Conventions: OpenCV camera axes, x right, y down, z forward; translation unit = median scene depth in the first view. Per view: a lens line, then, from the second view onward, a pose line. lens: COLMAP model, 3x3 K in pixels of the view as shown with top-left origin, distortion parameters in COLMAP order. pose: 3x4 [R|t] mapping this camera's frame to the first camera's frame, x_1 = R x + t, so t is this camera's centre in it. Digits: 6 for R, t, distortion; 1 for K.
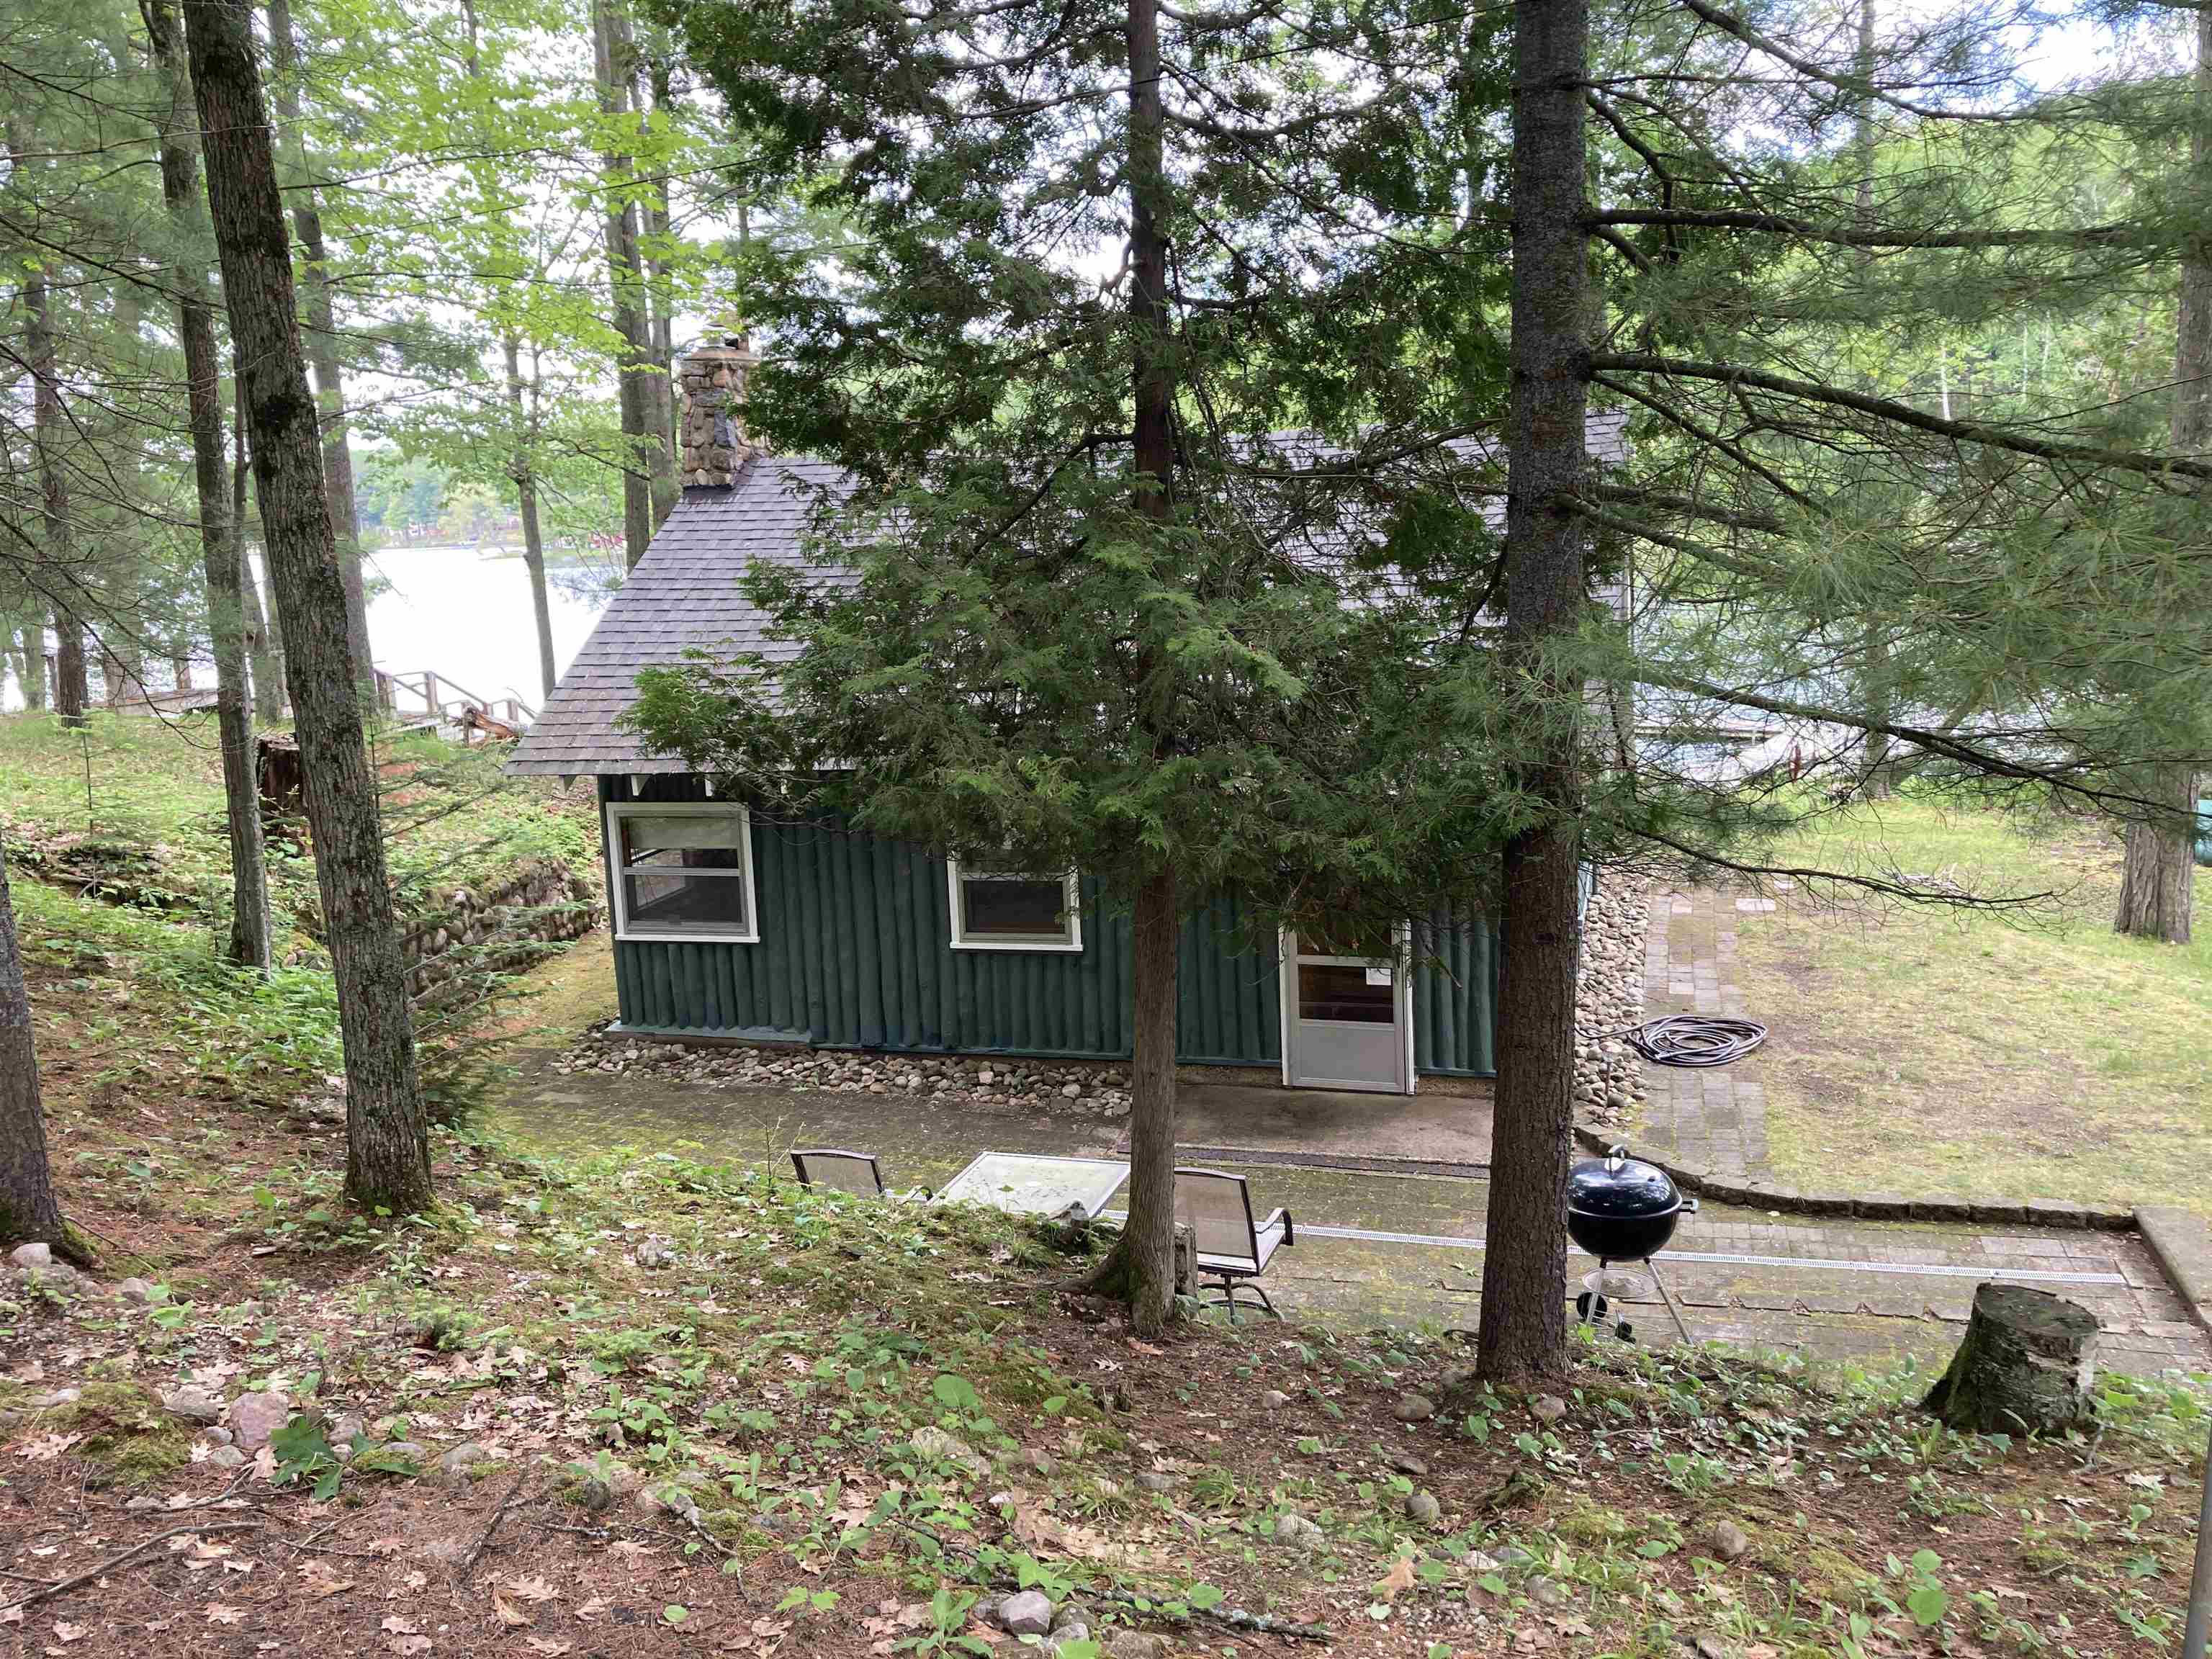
lens RADIAL K [[1773.5, 0, 1147.5], [0, 1773.5, 825.2], [0, 0, 1]] dist [0.047502, -0.002482]
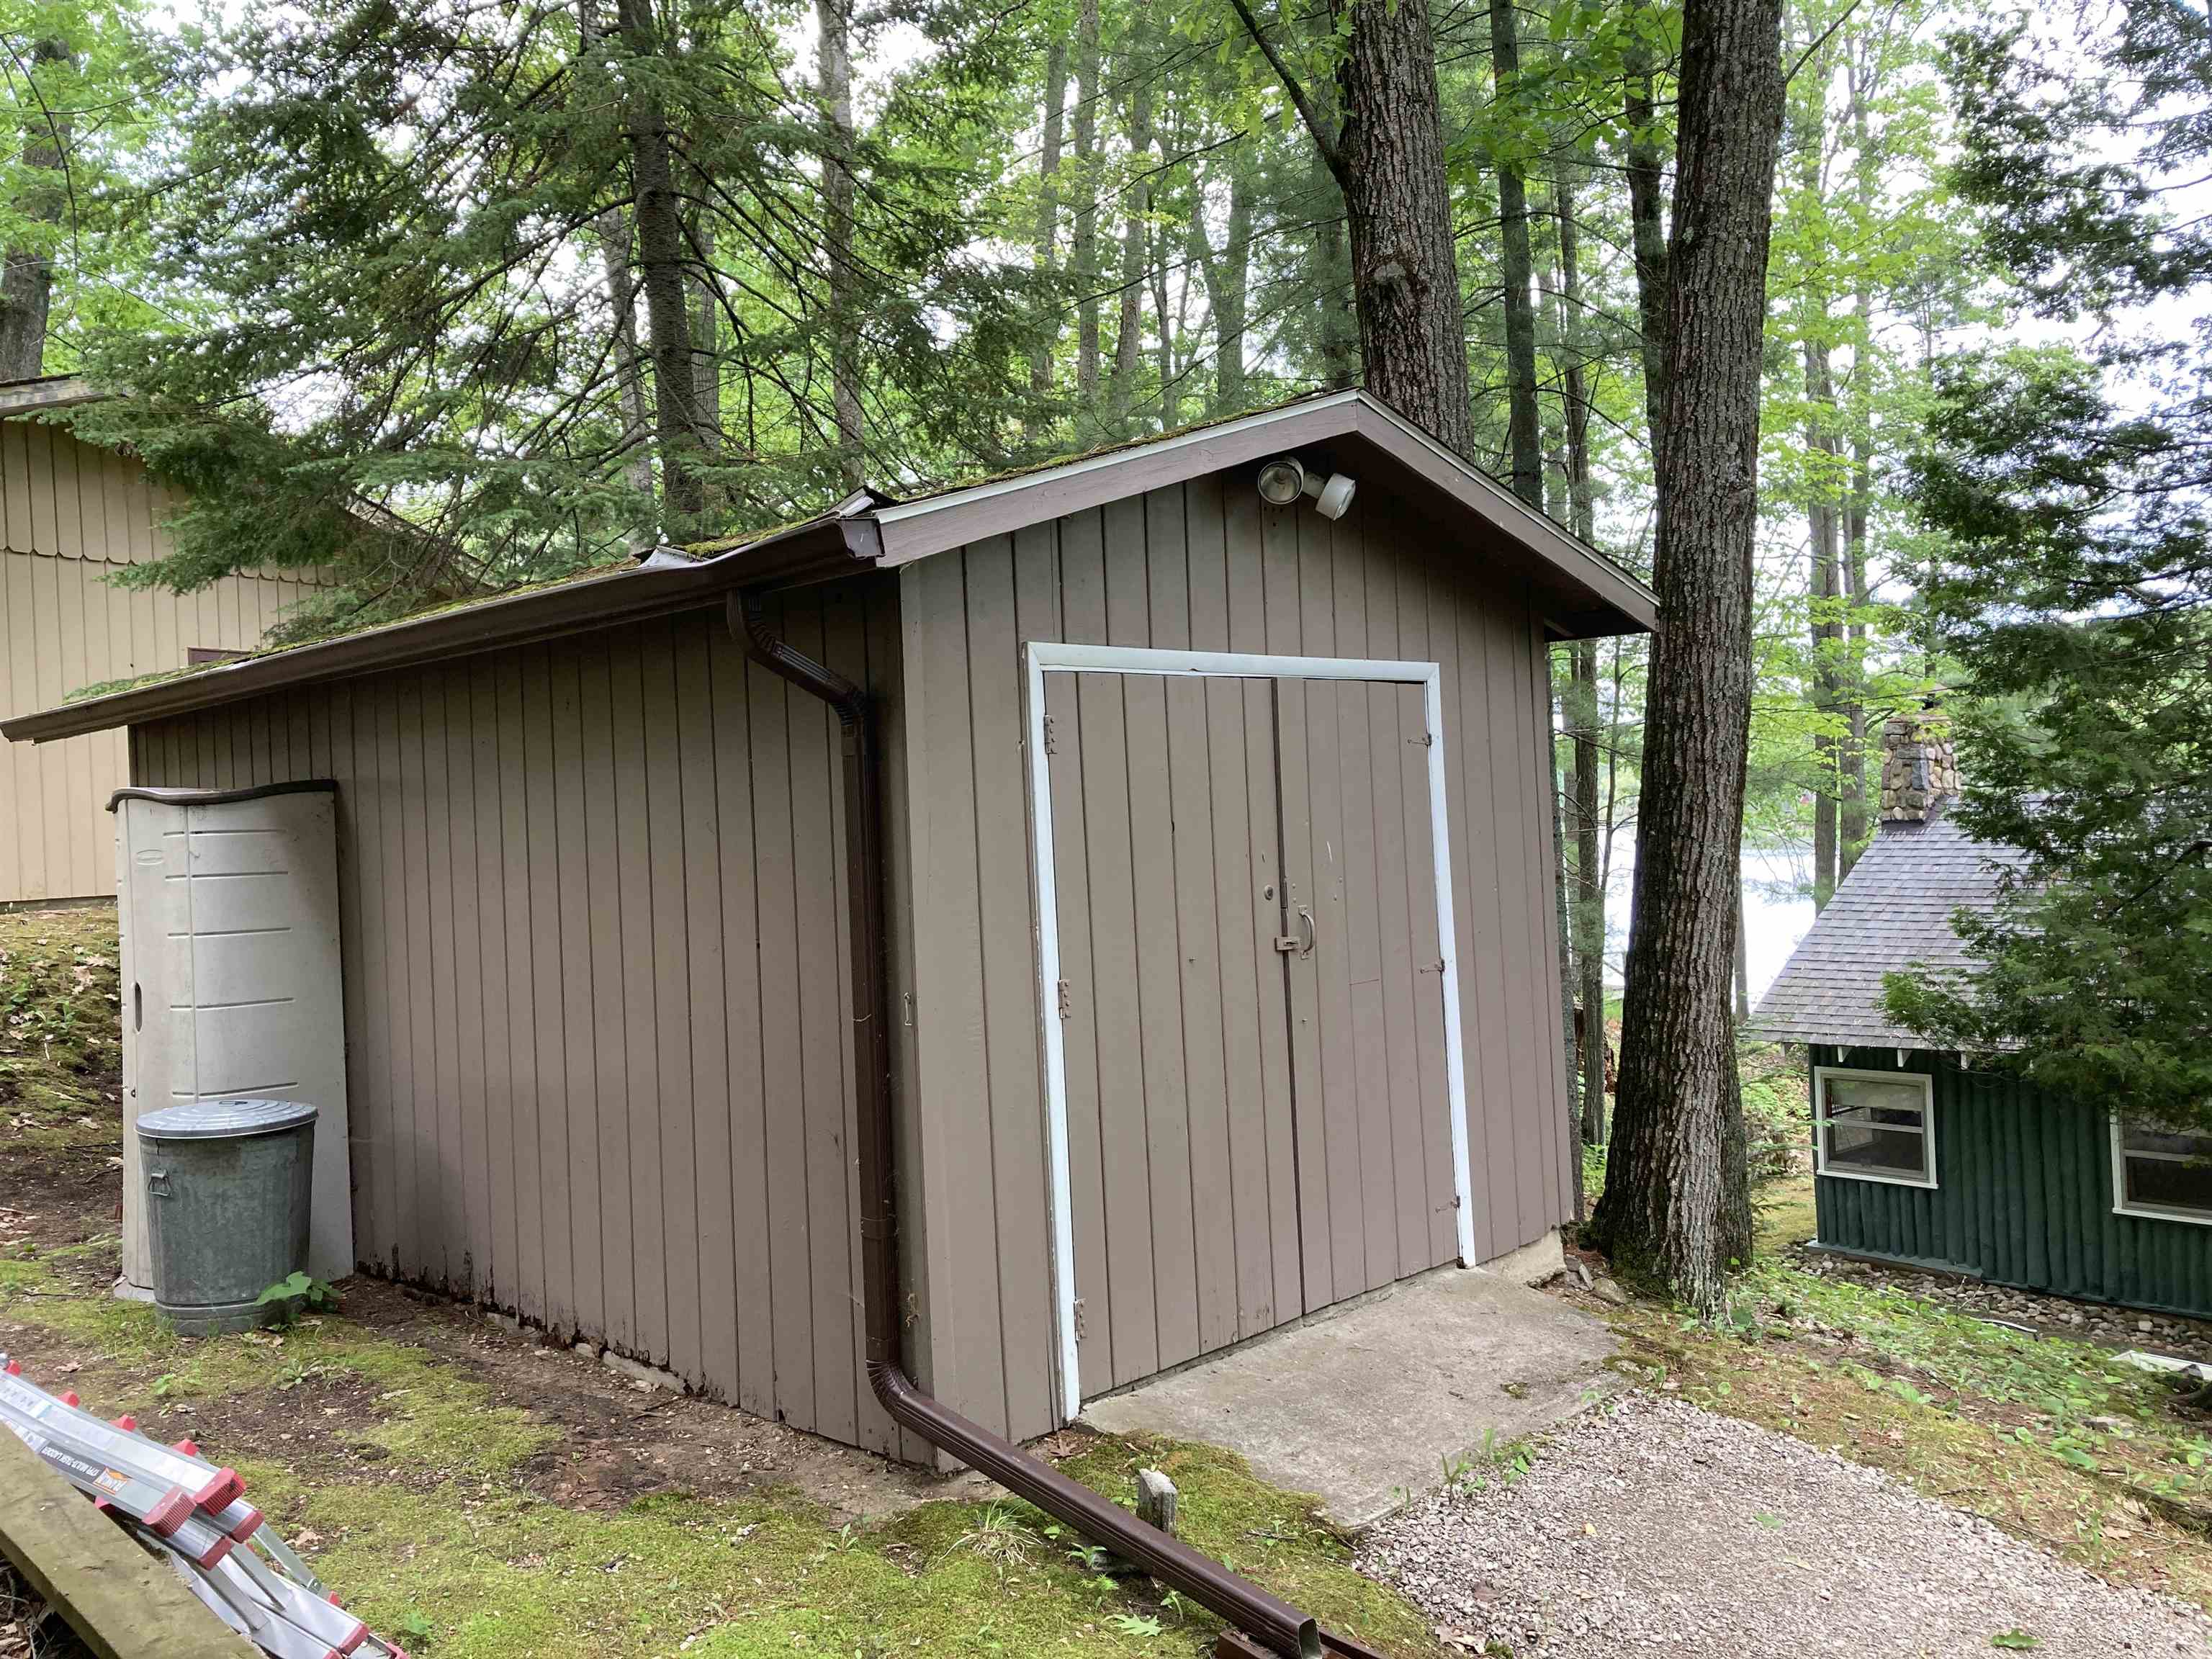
lens RADIAL K [[1773.5, 0, 1147.5], [0, 1773.5, 825.2], [0, 0, 1]] dist [0.047502, -0.002482]
pose [[0.812776, 0.003178, -0.582568, 0.068174], [-0.094558, 0.987445, -0.126536, 0.027369], [0.574852, 0.157932, 0.802872, -0.399371]]
